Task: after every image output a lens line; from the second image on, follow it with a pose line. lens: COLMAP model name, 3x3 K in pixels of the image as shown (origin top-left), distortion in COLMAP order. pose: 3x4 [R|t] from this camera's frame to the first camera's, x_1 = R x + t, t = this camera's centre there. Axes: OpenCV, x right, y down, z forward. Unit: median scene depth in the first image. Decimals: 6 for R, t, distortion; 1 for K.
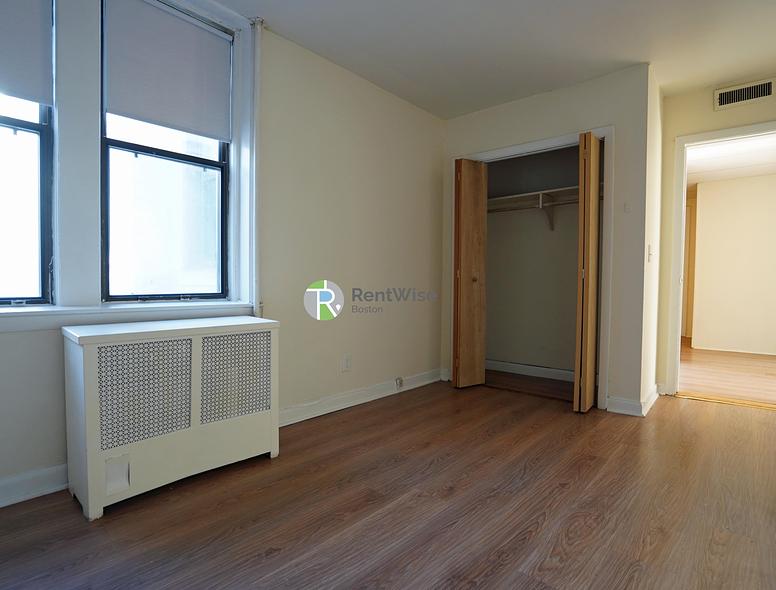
lens RADIAL K [[415.6, 0, 383.5], [0, 415.6, 295.3], [0, 0, 1]] dist [-0.061929, 0.028221]
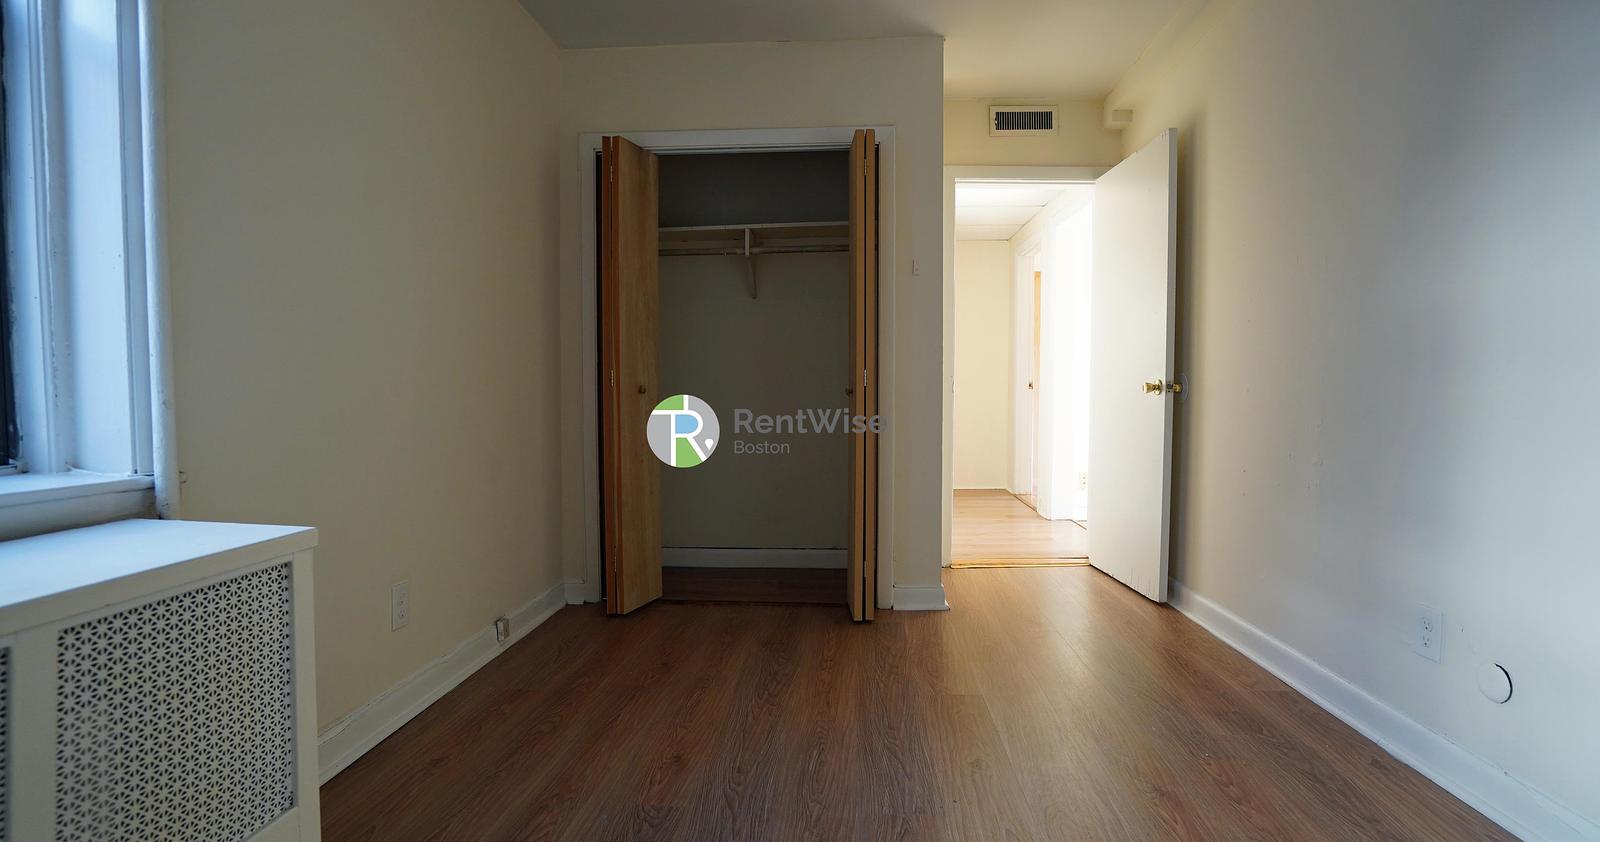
lens RADIAL K [[752.3, 0, 801.5], [0, 752.3, 424.6], [0, 0, 1]] dist [-0.071011, 0.041213]
pose [[0.788279, -0.035721, 0.614280, -0.220607], [0.027596, 0.999361, 0.022701, -0.014209], [-0.614698, -0.000943, 0.788762, 0.231050]]
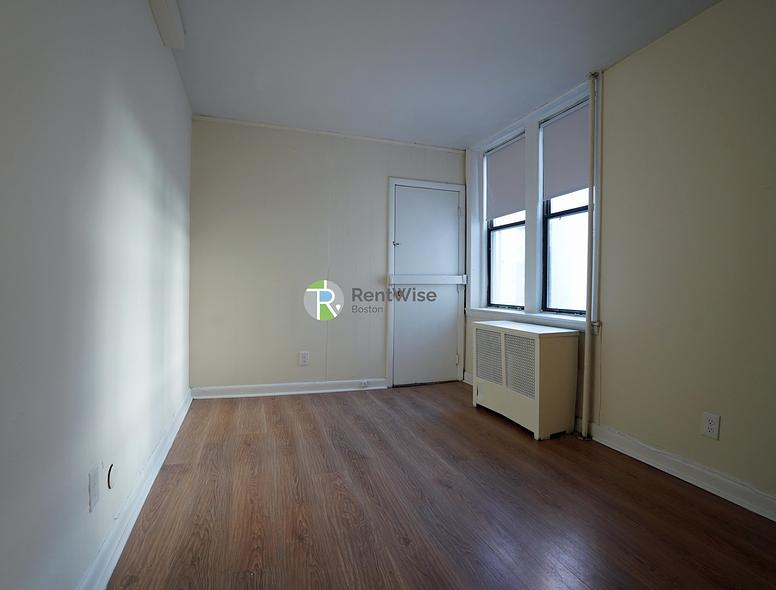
lens RADIAL K [[415.6, 0, 383.5], [0, 415.6, 295.3], [0, 0, 1]] dist [-0.061929, 0.028221]
pose [[-0.499455, 0.006053, -0.866319, 0.797795], [-0.041904, 0.998636, 0.031136, -0.053805], [0.865326, 0.051853, -0.498520, 0.894278]]
